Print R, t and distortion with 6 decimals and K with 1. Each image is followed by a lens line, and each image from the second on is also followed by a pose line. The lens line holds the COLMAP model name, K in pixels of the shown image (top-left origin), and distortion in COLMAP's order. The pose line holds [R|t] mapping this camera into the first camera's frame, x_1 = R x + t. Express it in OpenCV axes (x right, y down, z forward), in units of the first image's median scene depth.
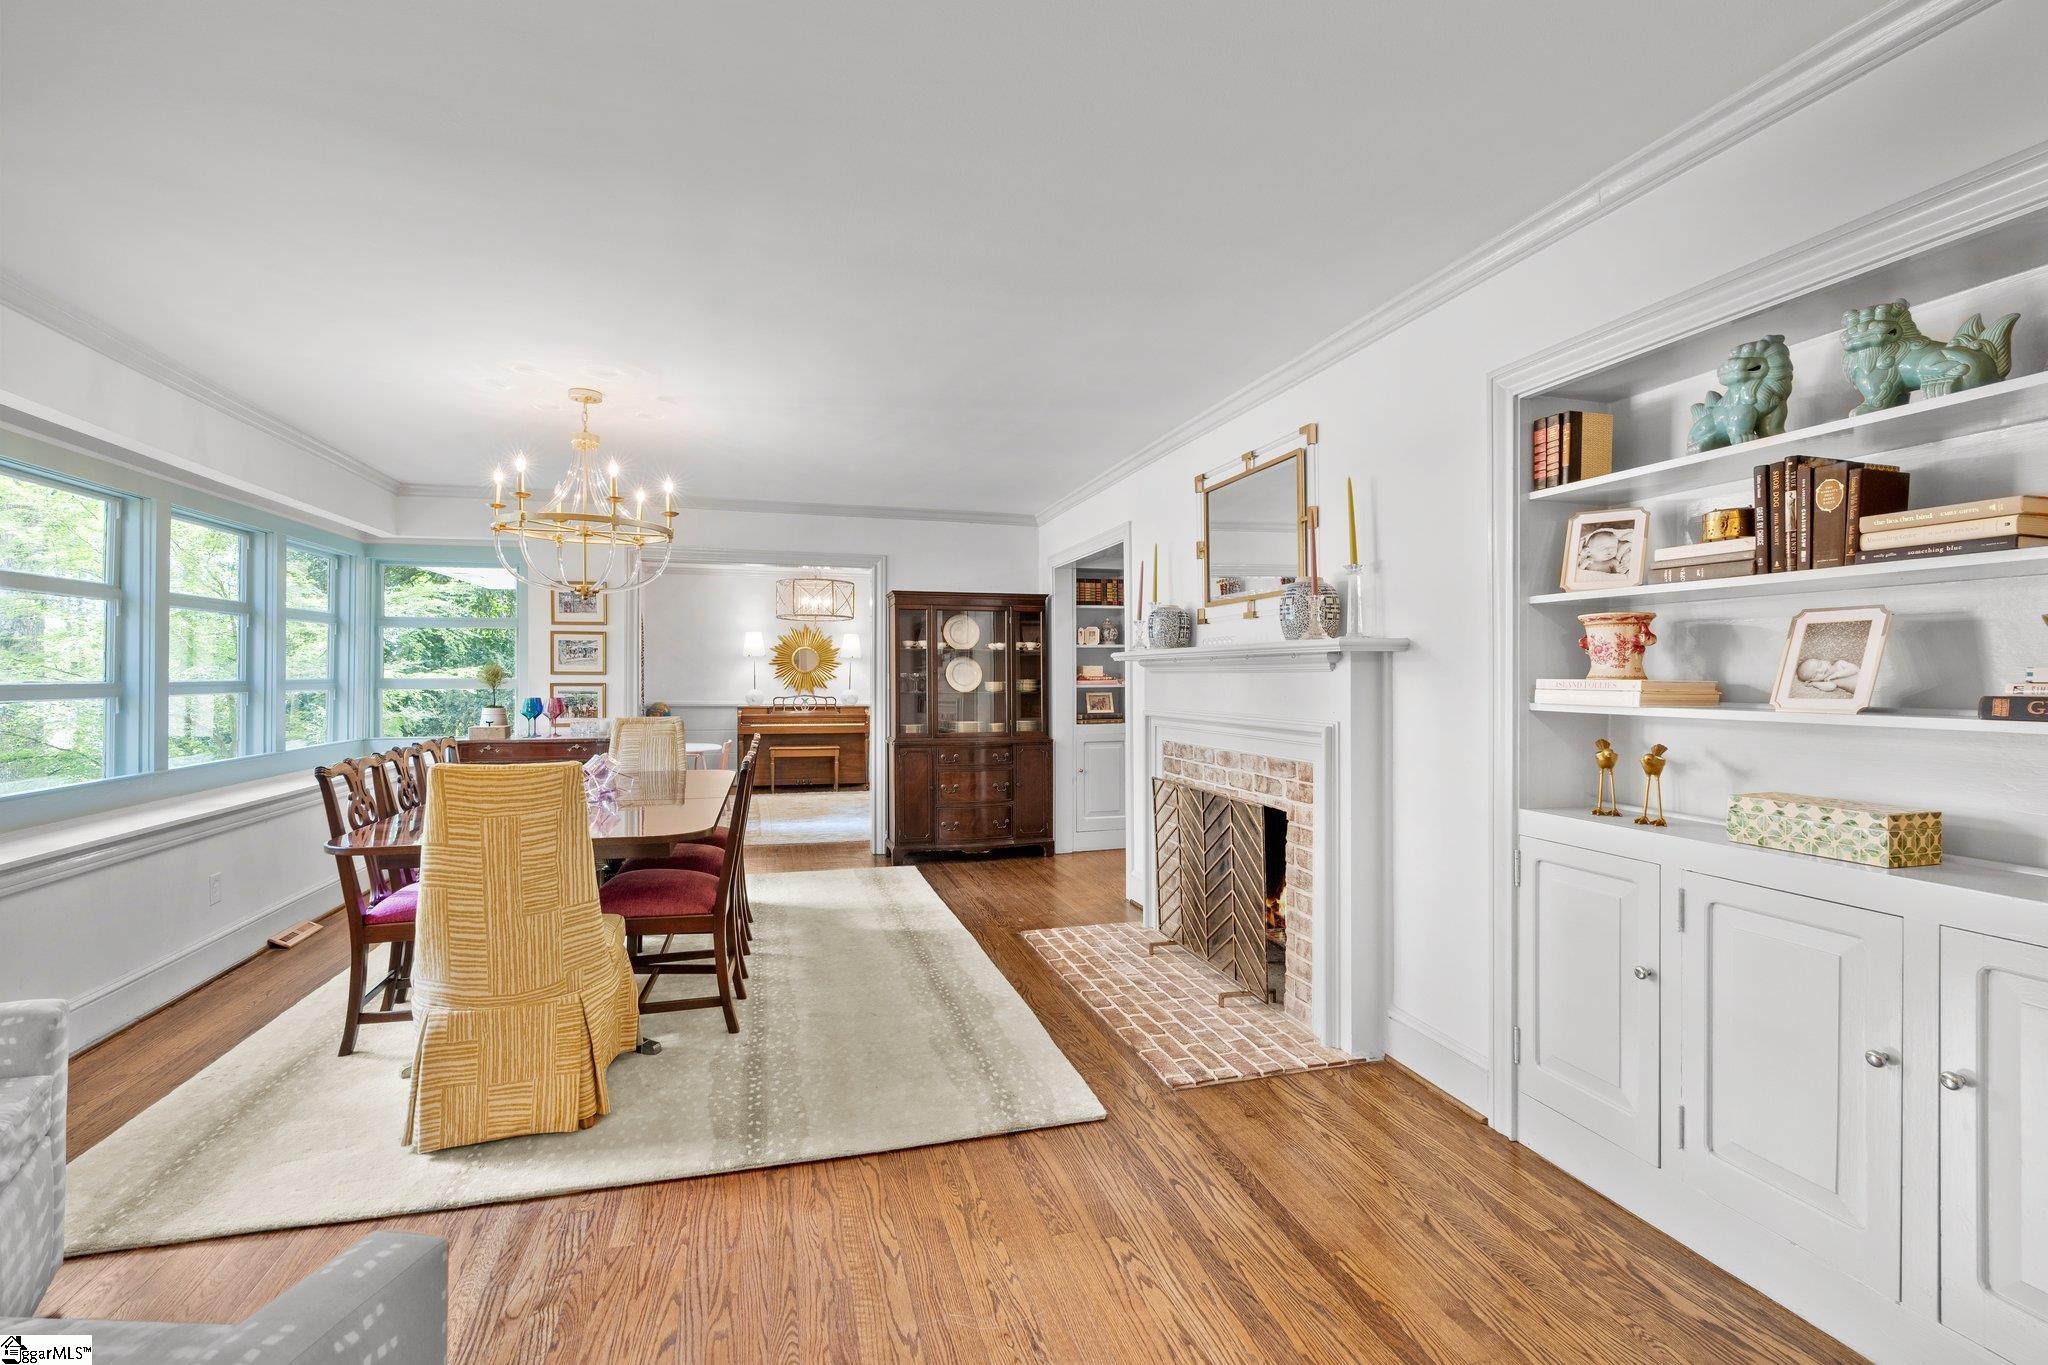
lens RADIAL K [[925.4, 0, 1028.8], [0, 925.4, 677.2], [0, 0, 1]] dist [-0.002107, 0.000375]
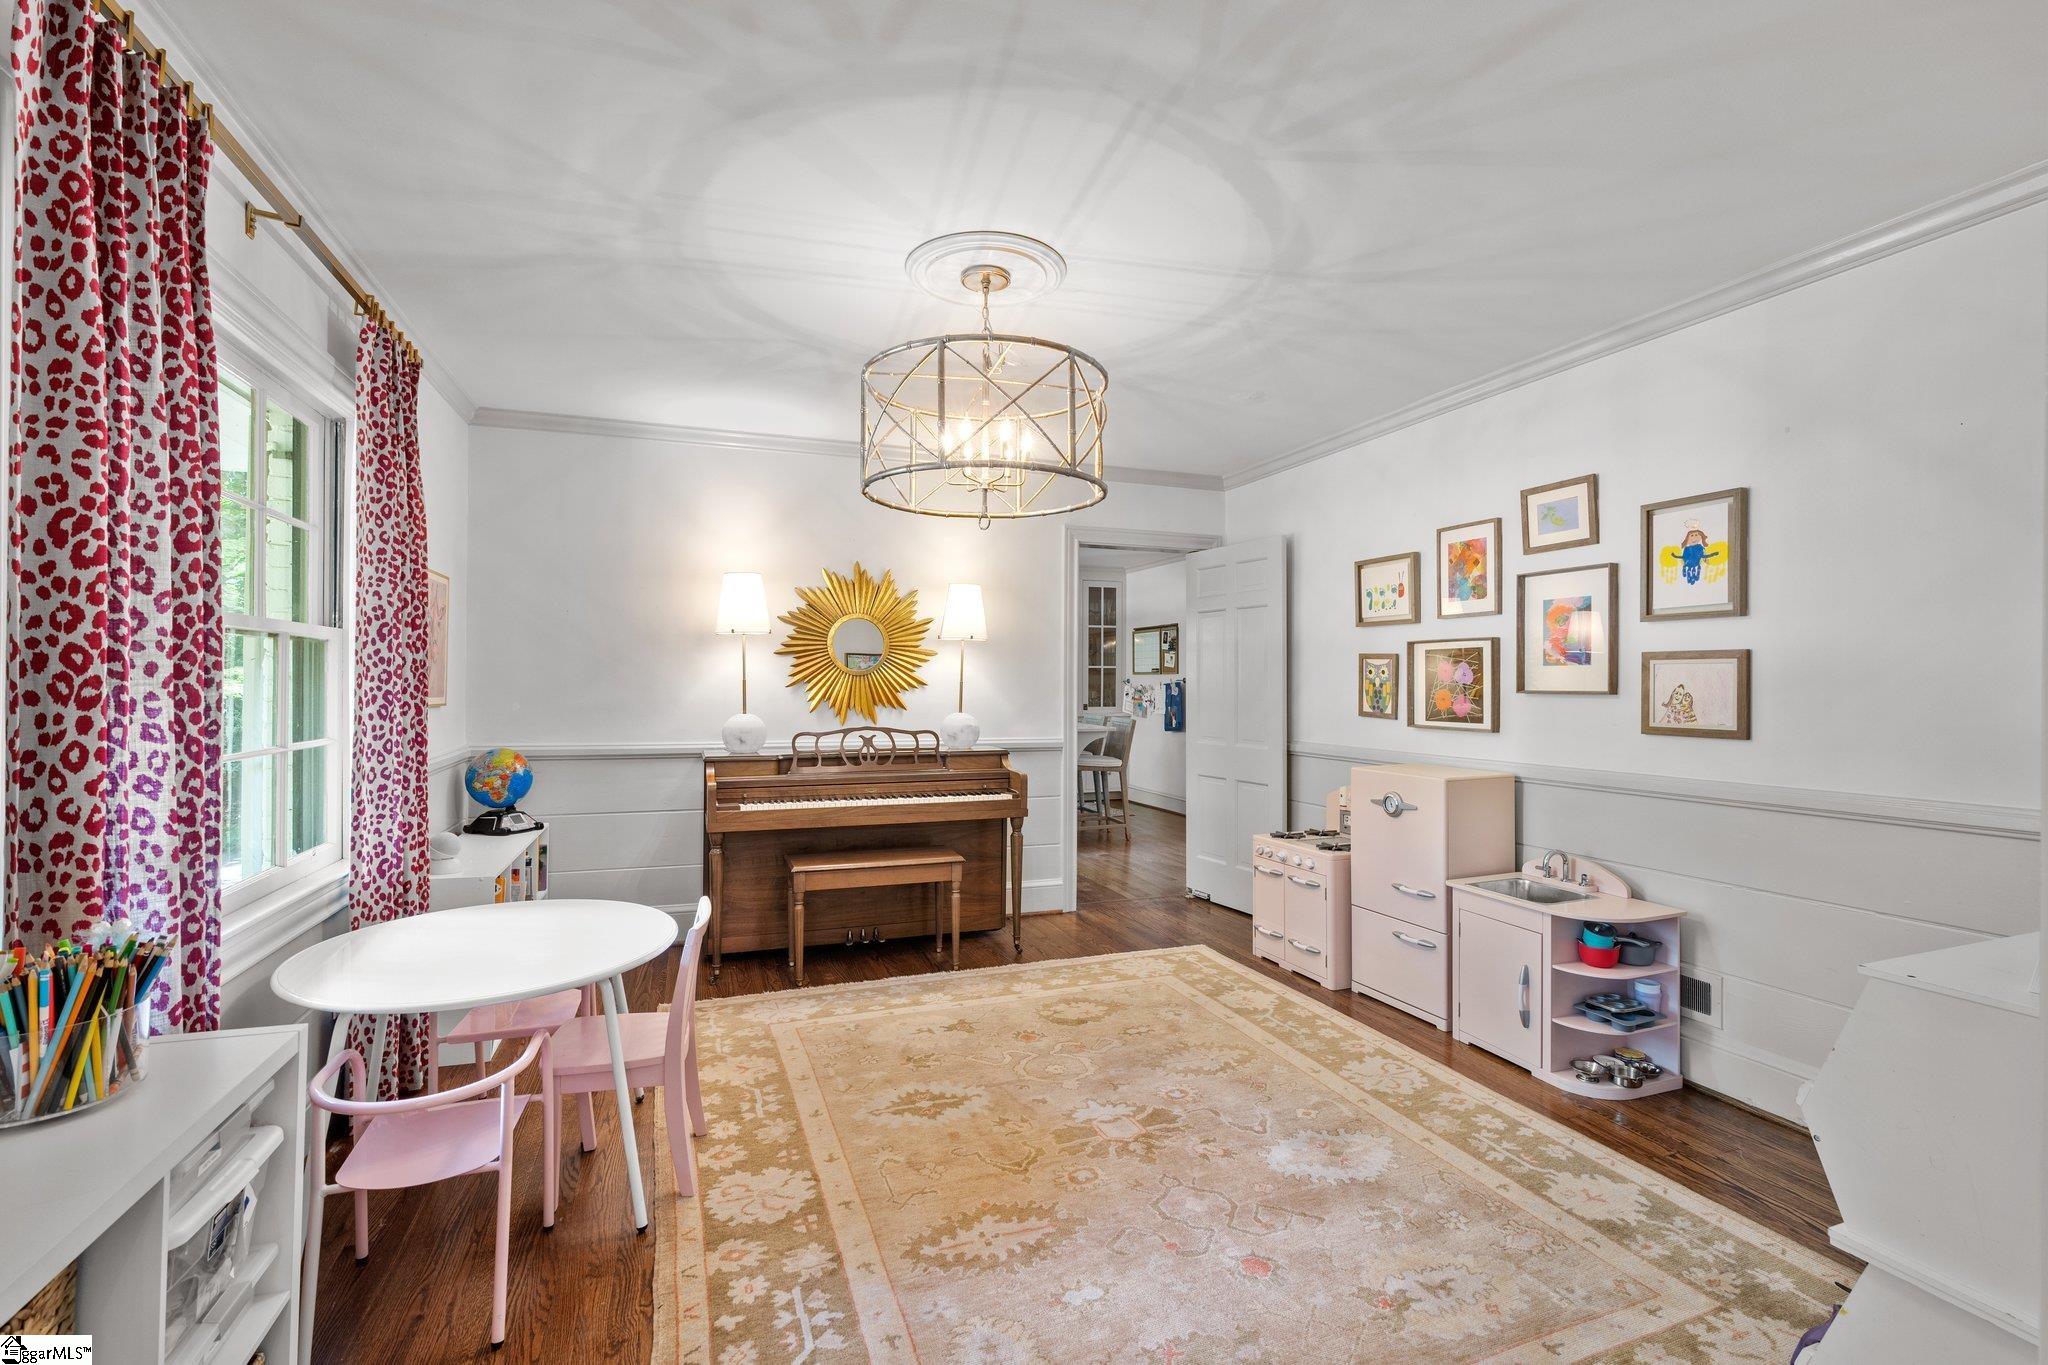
lens RADIAL K [[925.4, 0, 1021.0], [0, 925.4, 680.2], [0, 0, 1]] dist [-0.002107, 0.000375]
pose [[0.997813, 0.001668, 0.066080, -0.200393], [-0.001039, 0.999954, -0.009556, 0.002139], [-0.066093, 0.009467, 0.997769, 0.580580]]
